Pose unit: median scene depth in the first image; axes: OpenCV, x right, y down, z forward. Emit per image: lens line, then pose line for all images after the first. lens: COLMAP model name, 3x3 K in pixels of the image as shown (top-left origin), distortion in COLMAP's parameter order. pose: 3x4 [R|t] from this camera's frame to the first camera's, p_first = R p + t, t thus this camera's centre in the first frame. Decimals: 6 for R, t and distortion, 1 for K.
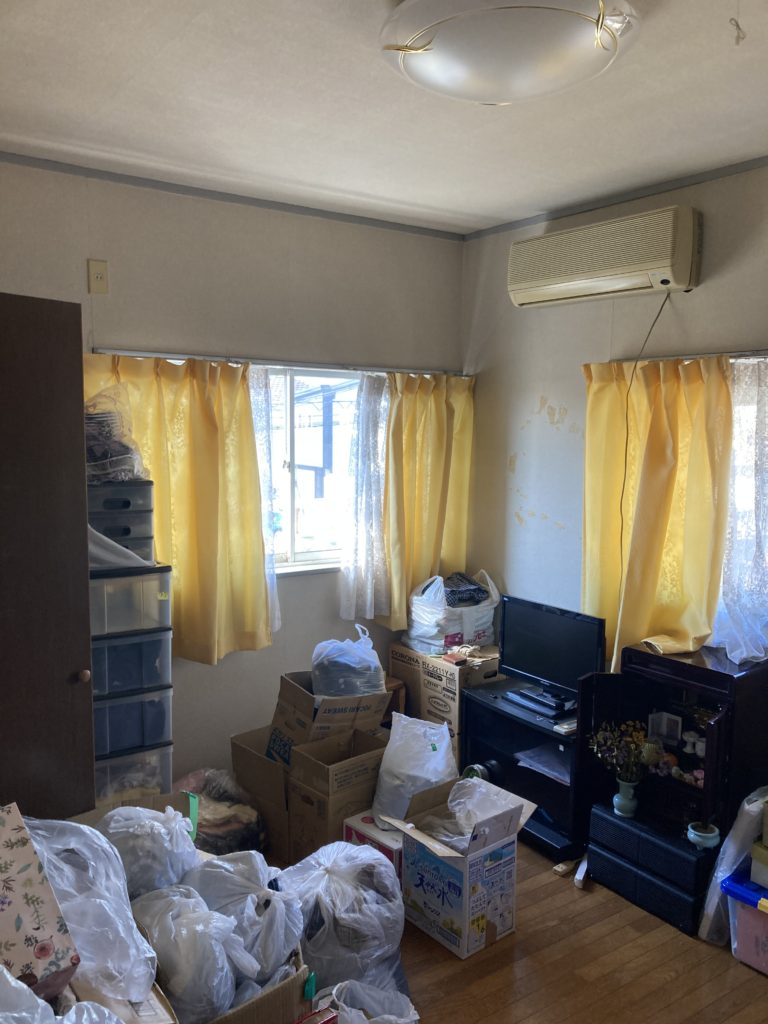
lens RADIAL K [[839.3, 0, 383.1], [0, 839.3, 514.8], [0, 0, 1]] dist [0.085803, -0.103196]
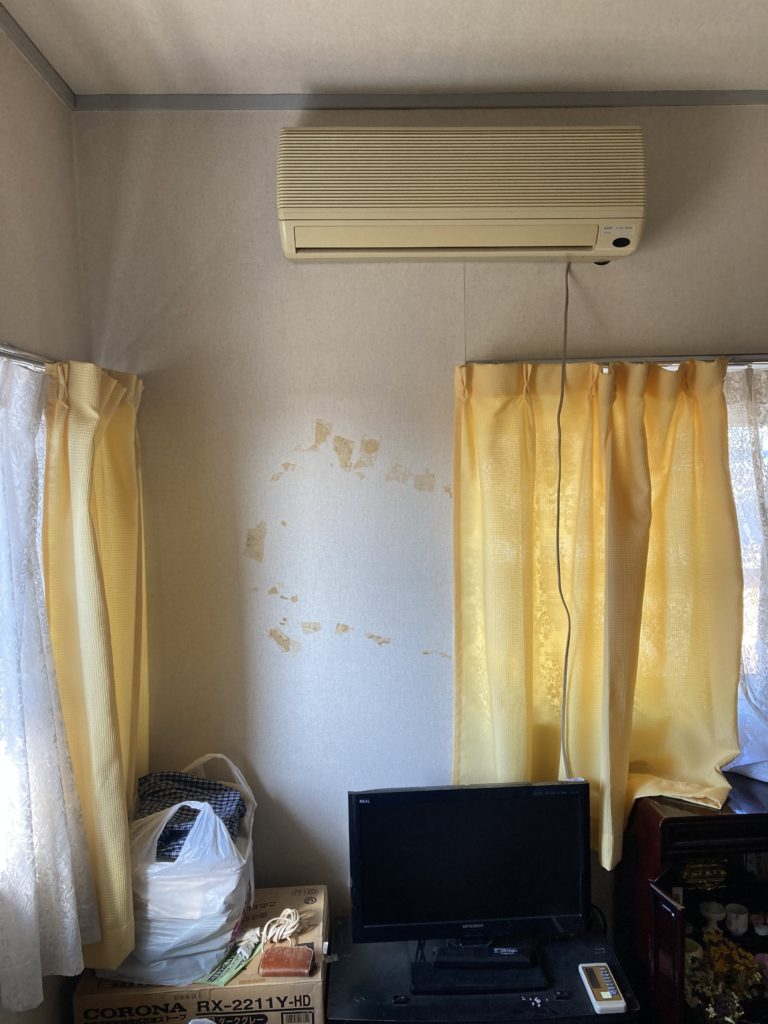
lens RADIAL K [[839.3, 0, 383.1], [0, 839.3, 514.8], [0, 0, 1]] dist [0.085803, -0.103196]
pose [[0.542548, -0.090751, 0.835109, -0.263970], [0.125718, 0.991723, 0.026095, -0.086281], [-0.830564, 0.090830, 0.549466, 0.655051]]
